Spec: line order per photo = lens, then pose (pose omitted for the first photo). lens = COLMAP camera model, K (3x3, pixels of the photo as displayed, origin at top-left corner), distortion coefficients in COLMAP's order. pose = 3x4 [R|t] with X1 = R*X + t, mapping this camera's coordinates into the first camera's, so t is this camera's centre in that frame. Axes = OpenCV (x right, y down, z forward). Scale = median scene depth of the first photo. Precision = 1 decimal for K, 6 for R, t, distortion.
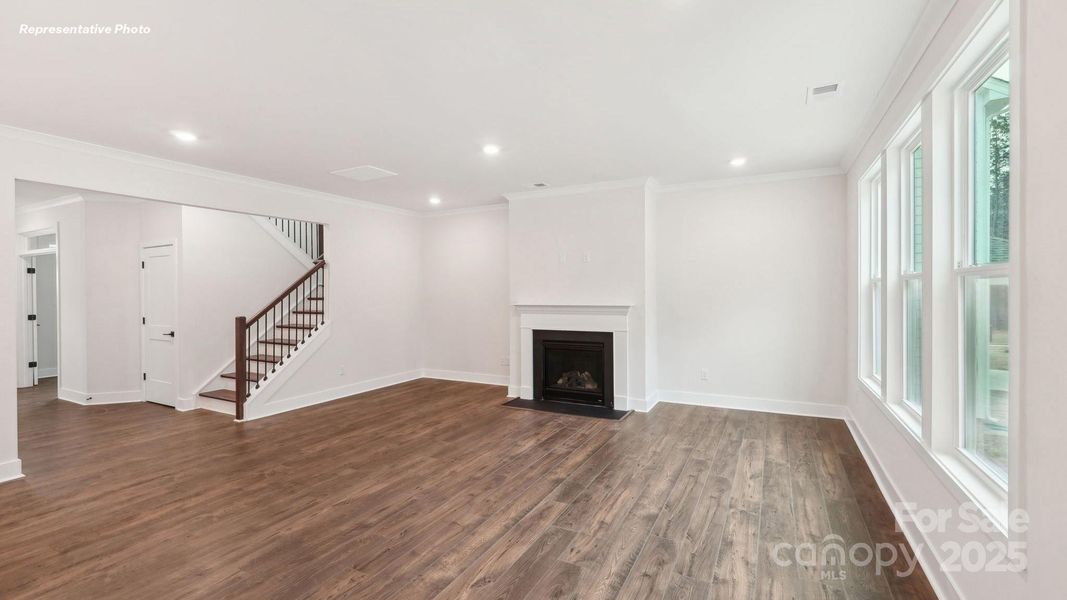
lens RADIAL K [[455.8, 0, 537.0], [0, 455.8, 290.9], [0, 0, 1]] dist [-0.000020, 0.000108]
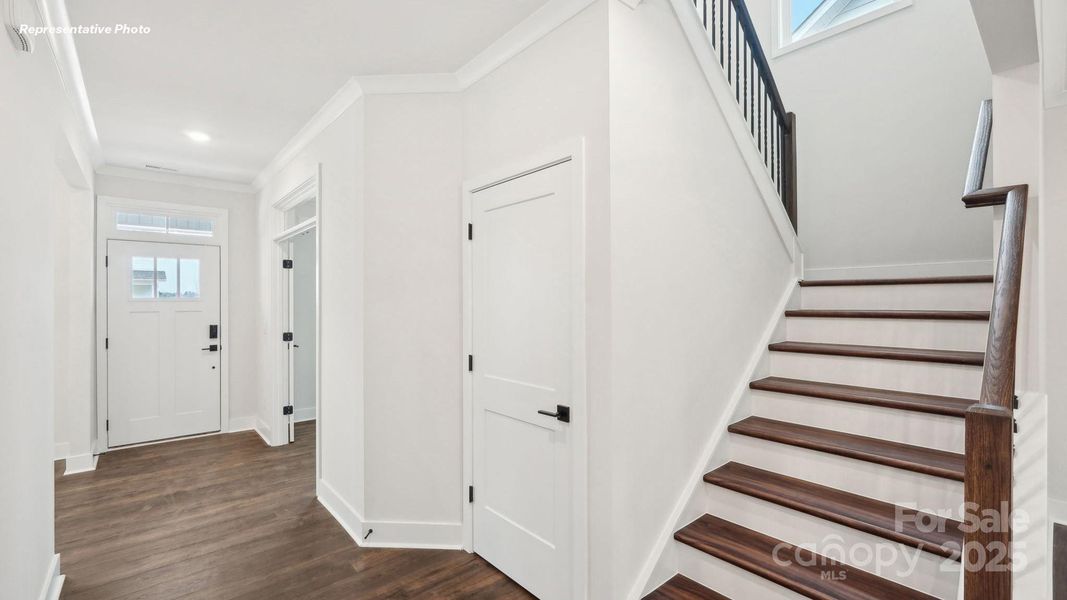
lens RADIAL K [[455.8, 0, 537.0], [0, 455.8, 290.9], [0, 0, 1]] dist [-0.000020, 0.000108]
pose [[0.933222, -0.005740, -0.359256, -1.076505], [-0.000276, 0.999861, -0.016693, 0.008728], [0.359301, 0.015677, 0.933090, 1.030696]]
